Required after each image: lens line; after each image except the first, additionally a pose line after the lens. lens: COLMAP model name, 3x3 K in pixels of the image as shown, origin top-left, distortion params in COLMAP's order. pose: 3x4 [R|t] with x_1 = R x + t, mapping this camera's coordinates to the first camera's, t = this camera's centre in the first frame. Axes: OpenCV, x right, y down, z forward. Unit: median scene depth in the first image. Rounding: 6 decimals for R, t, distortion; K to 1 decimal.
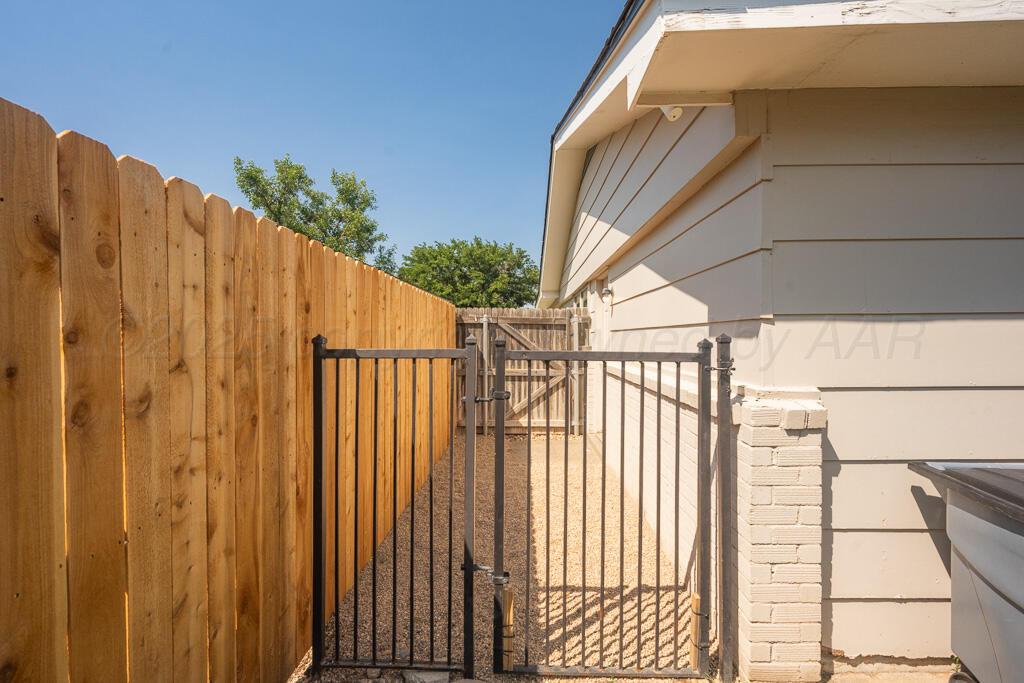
lens RADIAL K [[423.8, 0, 516.9], [0, 423.8, 343.5], [0, 0, 1]] dist [0.000641, -0.000287]
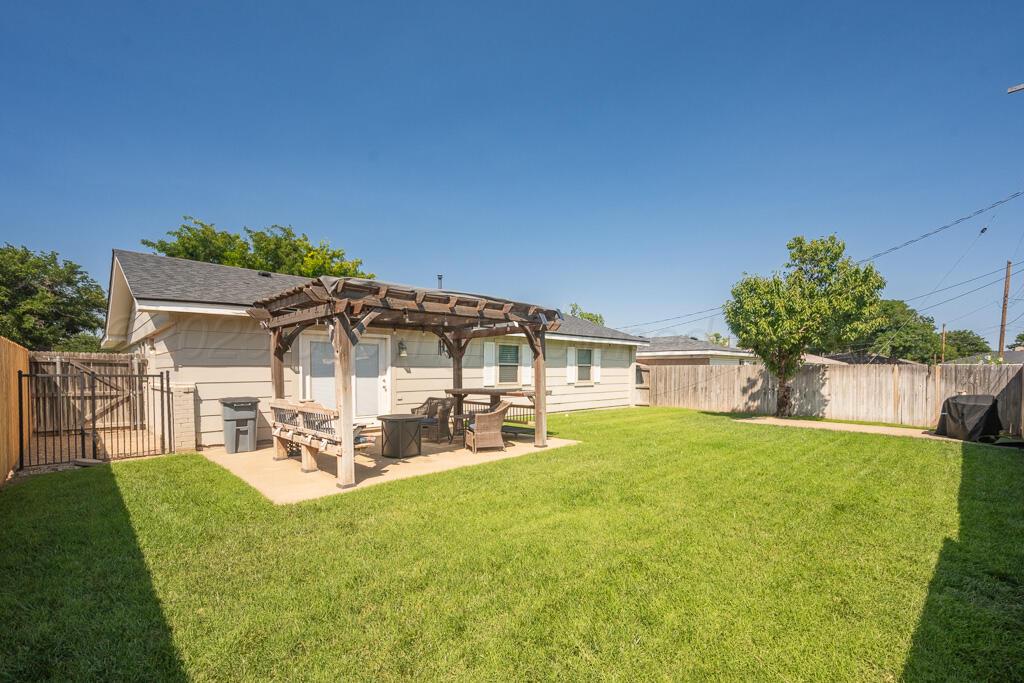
lens RADIAL K [[423.8, 0, 492.5], [0, 423.8, 393.5], [0, 0, 1]] dist [0.000641, -0.000287]
pose [[0.705304, -0.037192, 0.707929, -0.056117], [0.011586, 0.999094, 0.040946, 0.020715], [-0.708810, -0.020677, 0.705096, -1.189141]]
